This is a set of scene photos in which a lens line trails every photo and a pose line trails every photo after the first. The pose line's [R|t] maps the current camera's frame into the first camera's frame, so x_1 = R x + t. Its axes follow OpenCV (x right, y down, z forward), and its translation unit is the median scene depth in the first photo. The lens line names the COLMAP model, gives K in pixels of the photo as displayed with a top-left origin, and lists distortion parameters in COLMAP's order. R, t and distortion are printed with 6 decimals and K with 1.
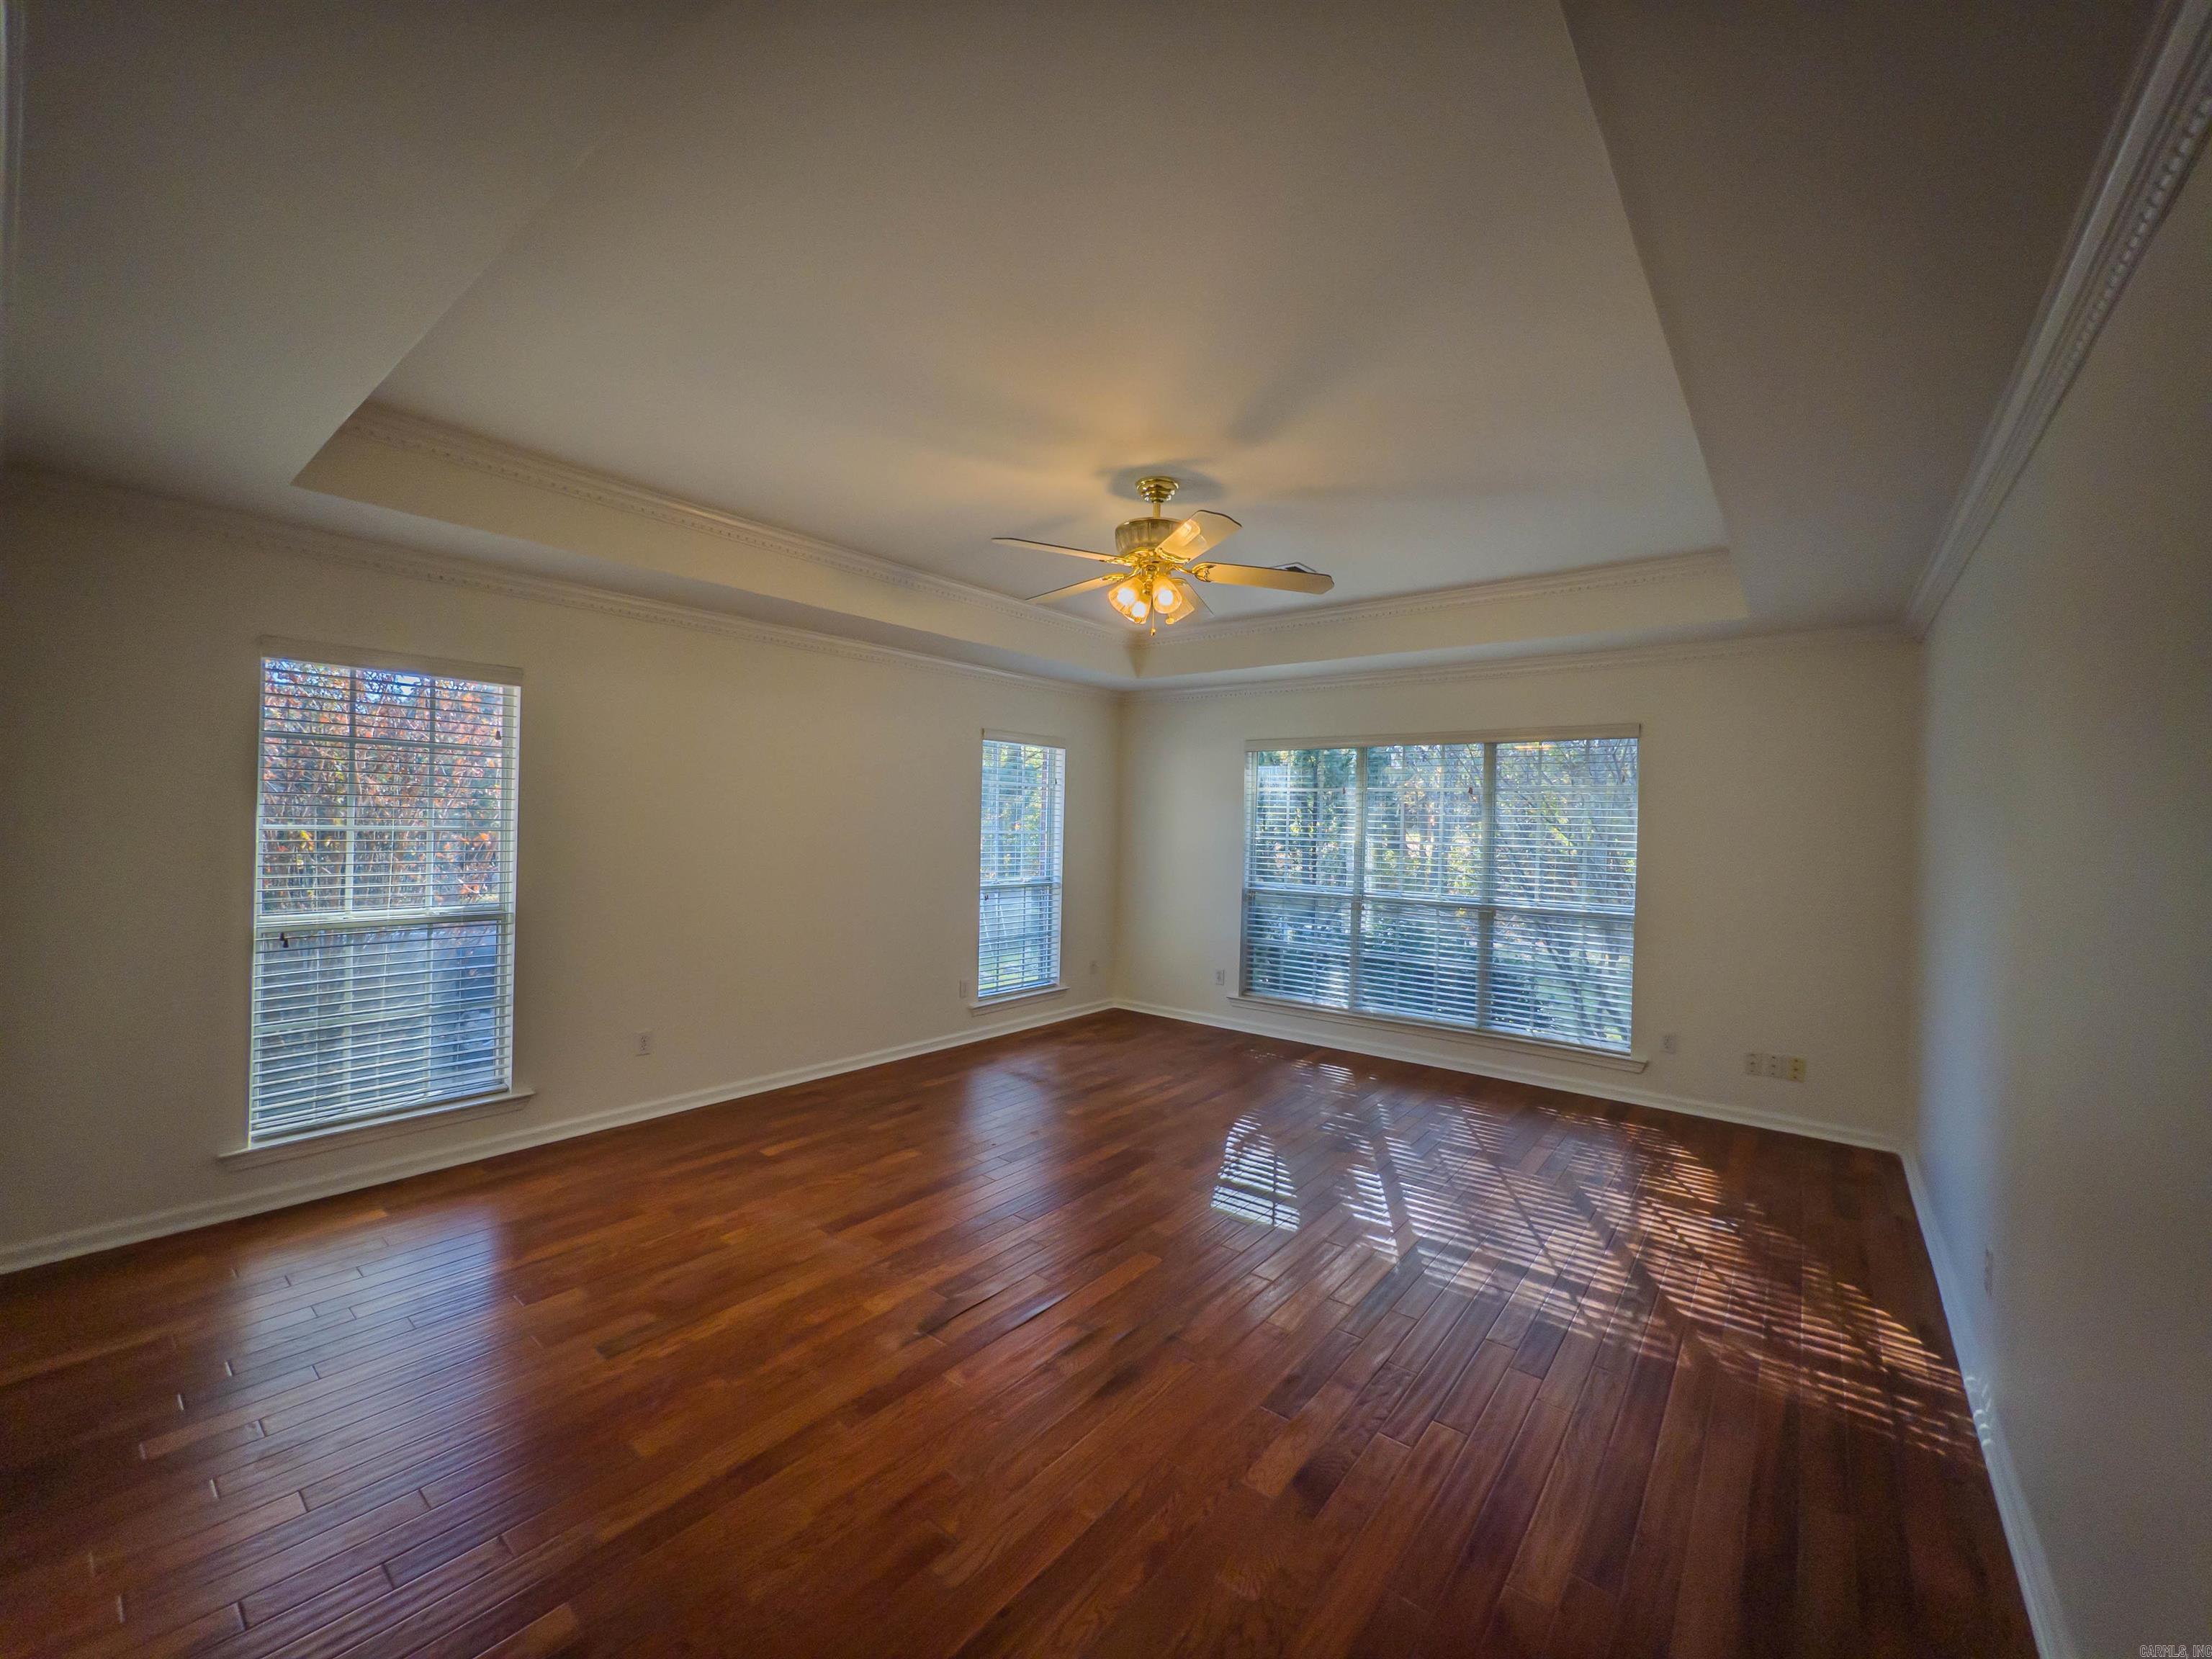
lens RADIAL K [[885.9, 0, 1111.0], [0, 885.9, 819.1], [0, 0, 1]] dist [-0.020469, 0.029293]
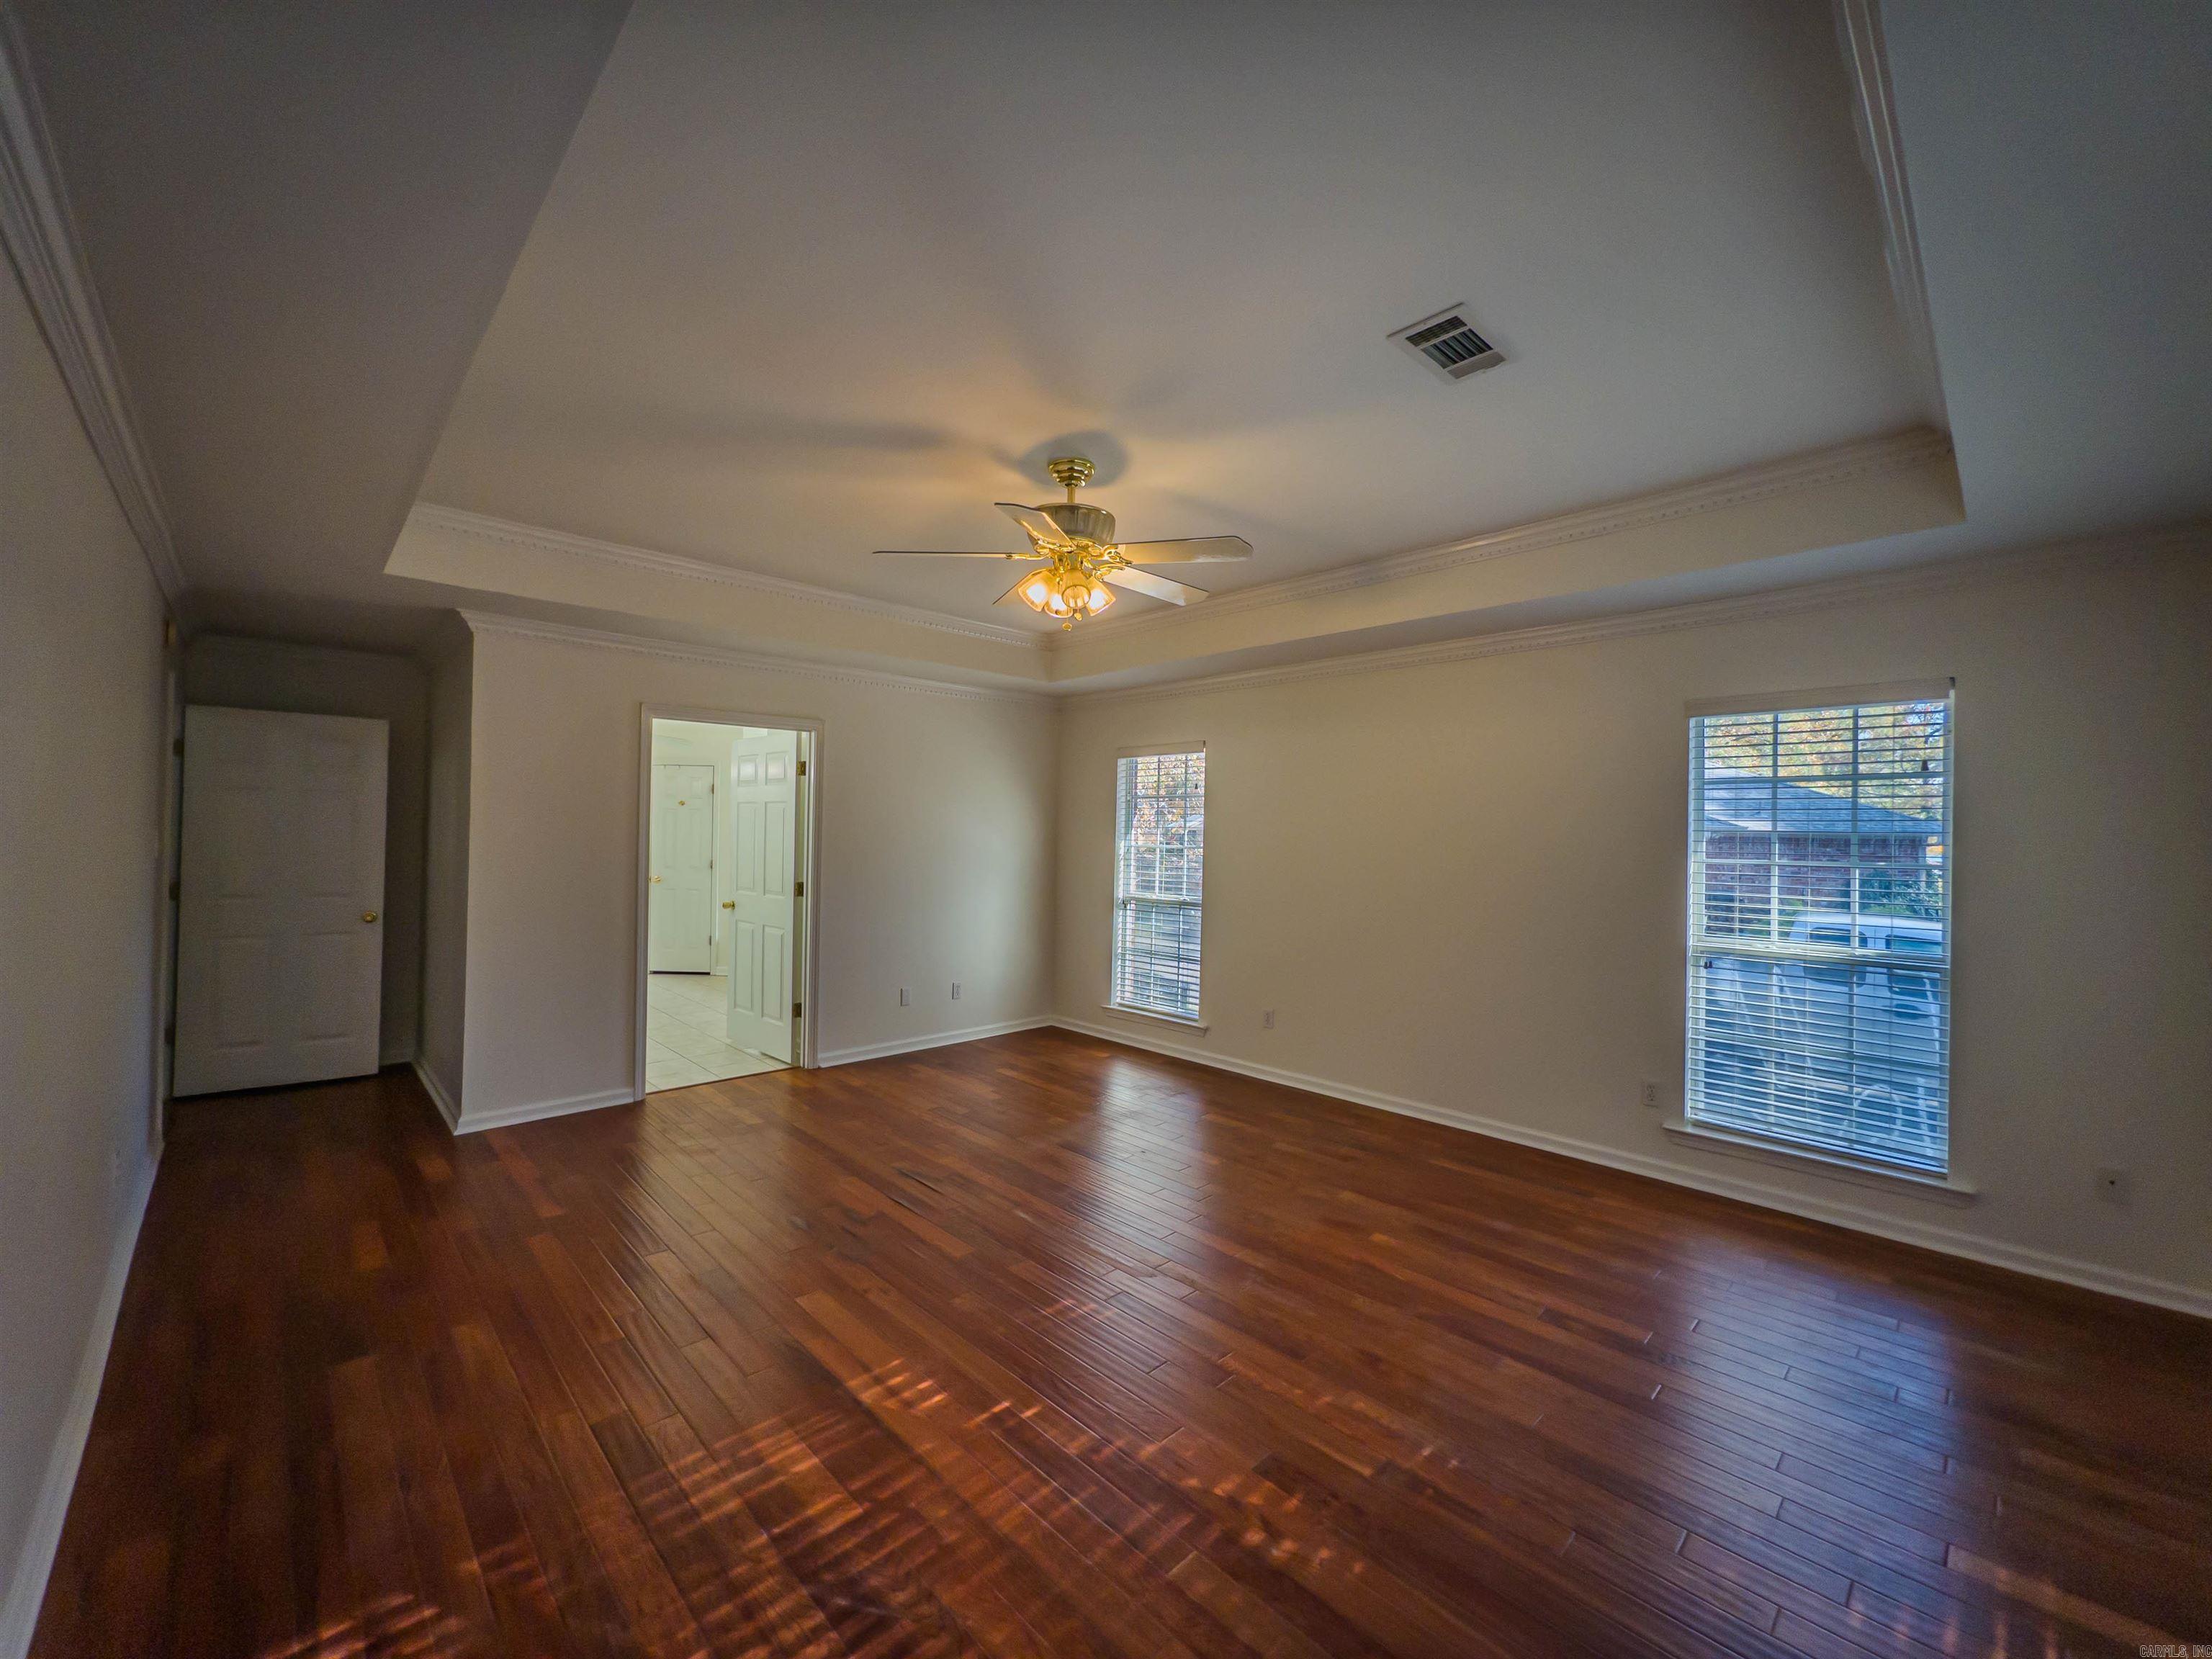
lens RADIAL K [[874.5, 0, 1111.1], [0, 874.5, 829.3], [0, 0, 1]] dist [-0.000134, 0.000483]
pose [[-0.120387, -0.029107, -0.992300, 0.912526], [-0.010558, 0.999551, -0.028039, 0.022753], [0.992671, 0.007102, -0.120641, 1.118097]]
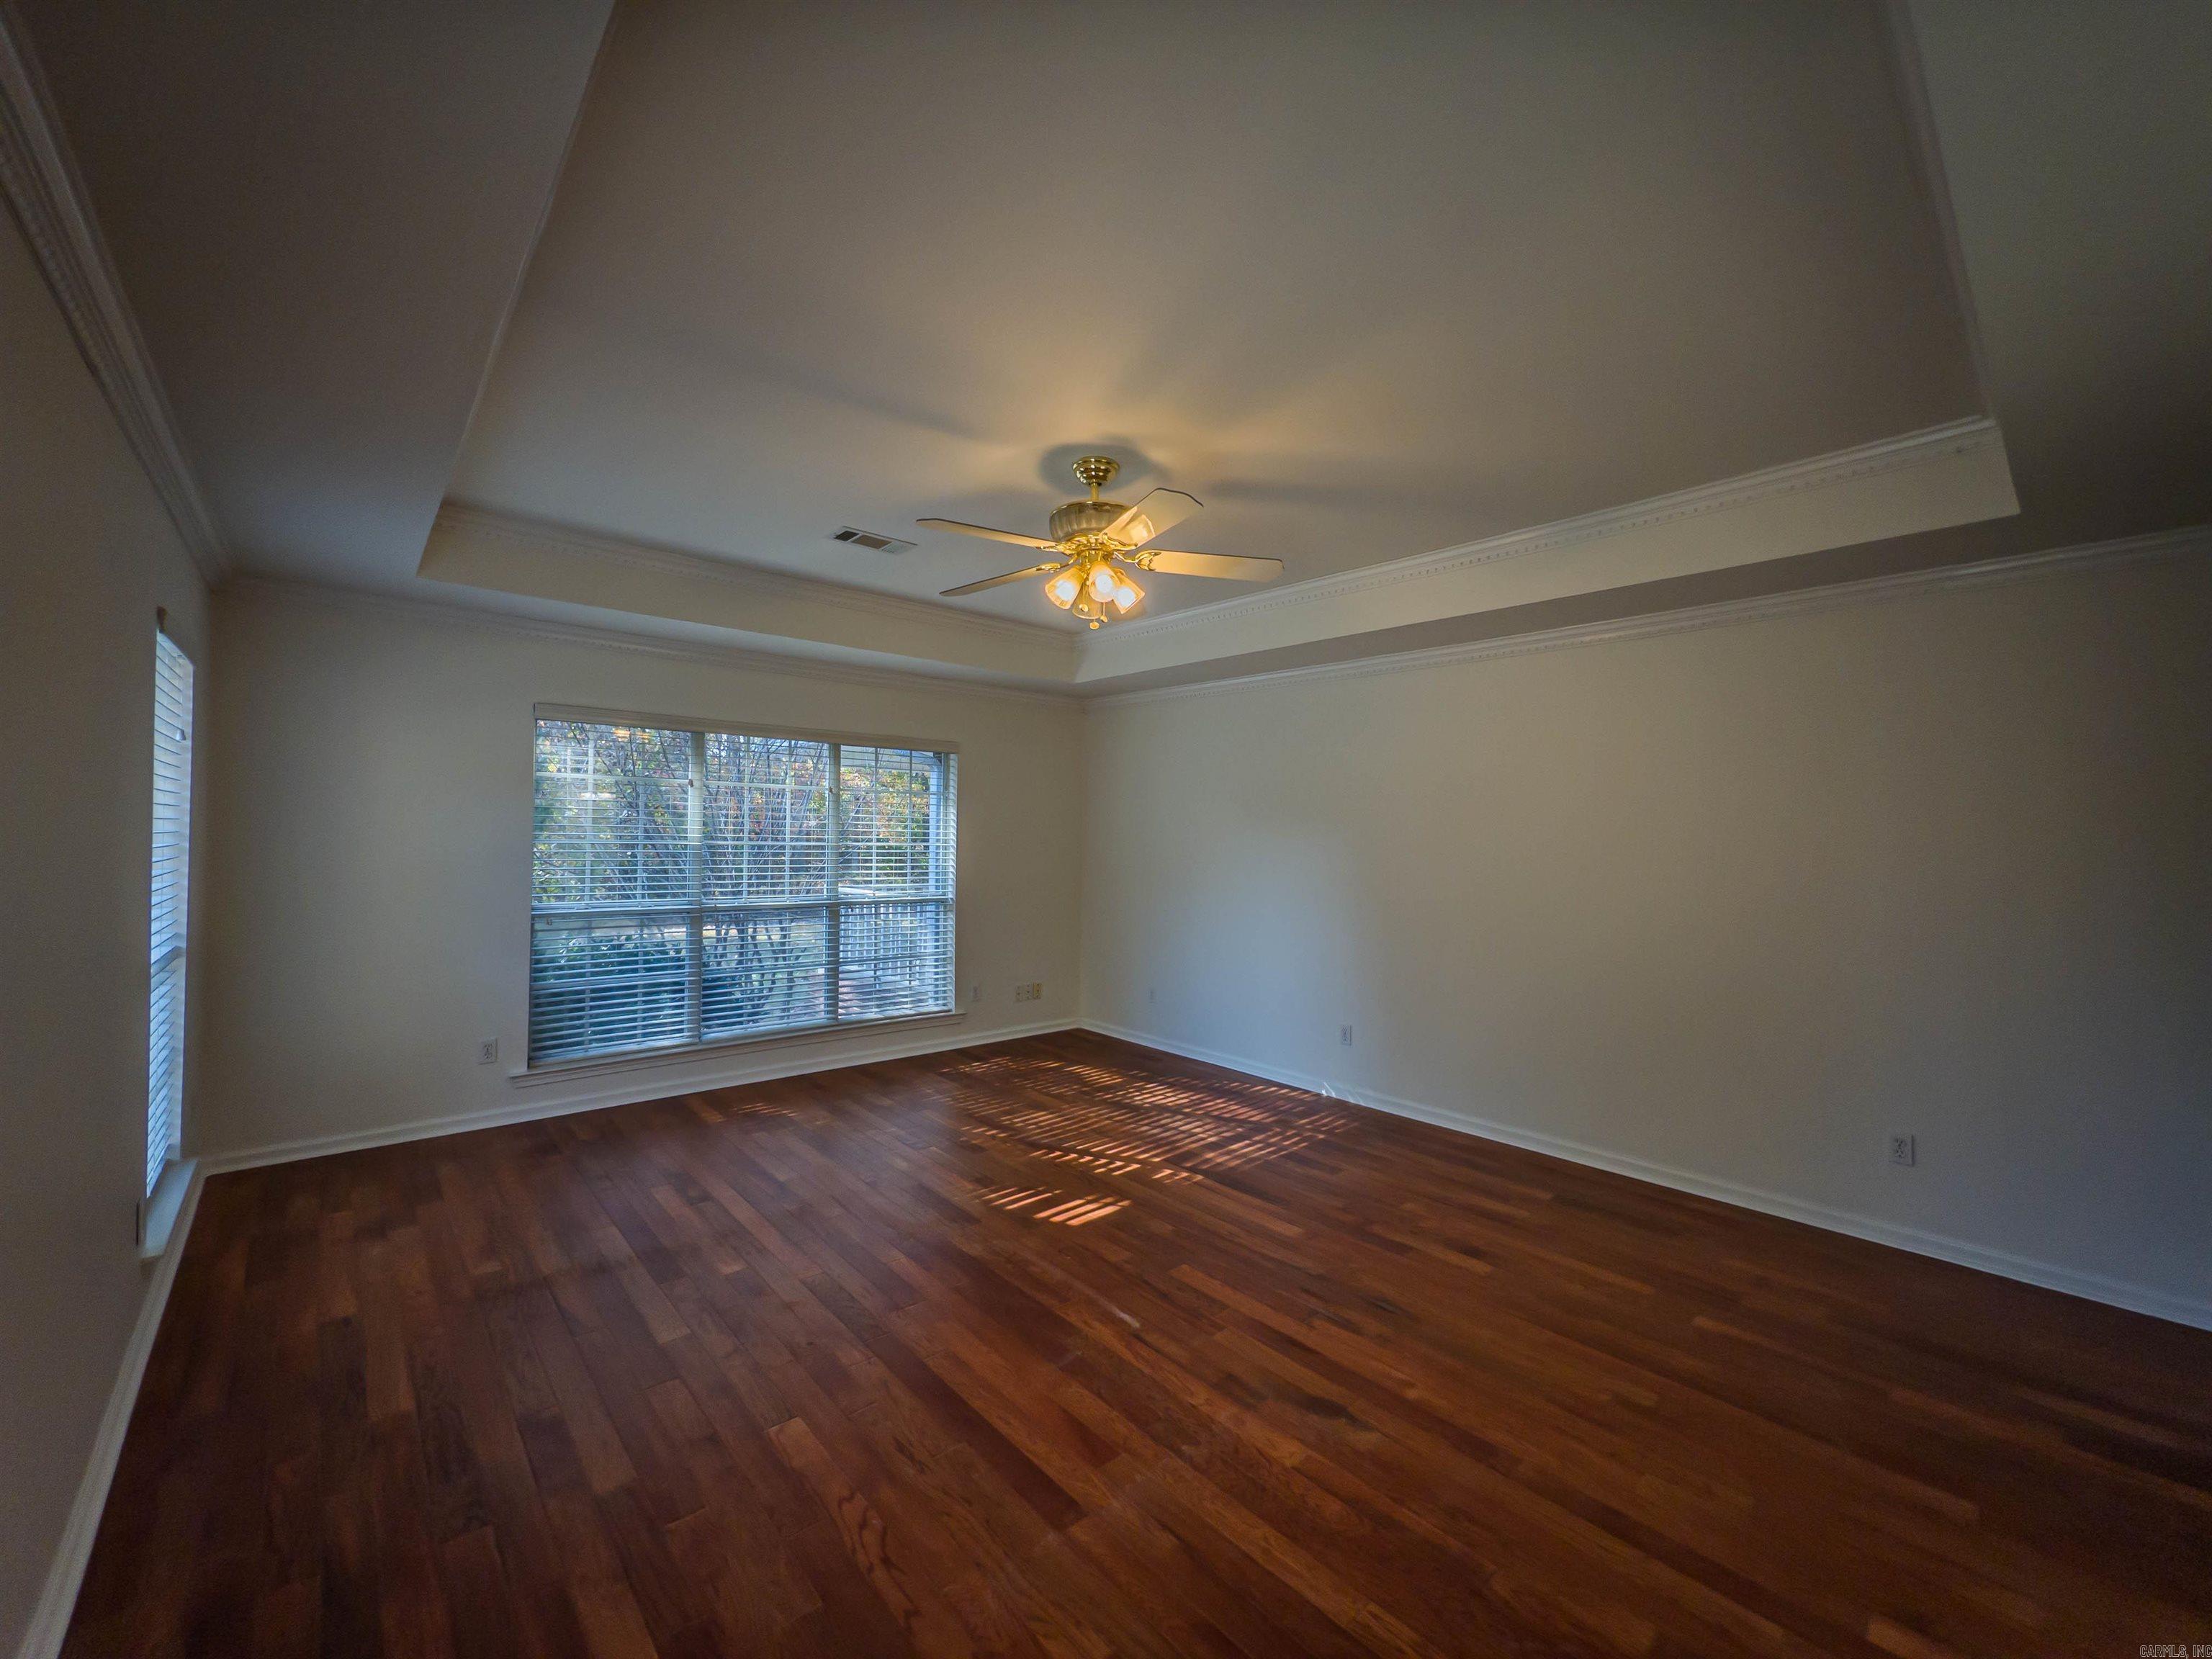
lens RADIAL K [[892.2, 0, 1097.0], [0, 892.2, 823.8], [0, 0, 1]] dist [-0.050070, 0.030094]
pose [[0.169451, -0.005259, 0.985525, -0.816519], [-0.014901, 0.999858, 0.007897, -0.008920], [-0.985426, -0.016023, 0.169349, 0.808885]]
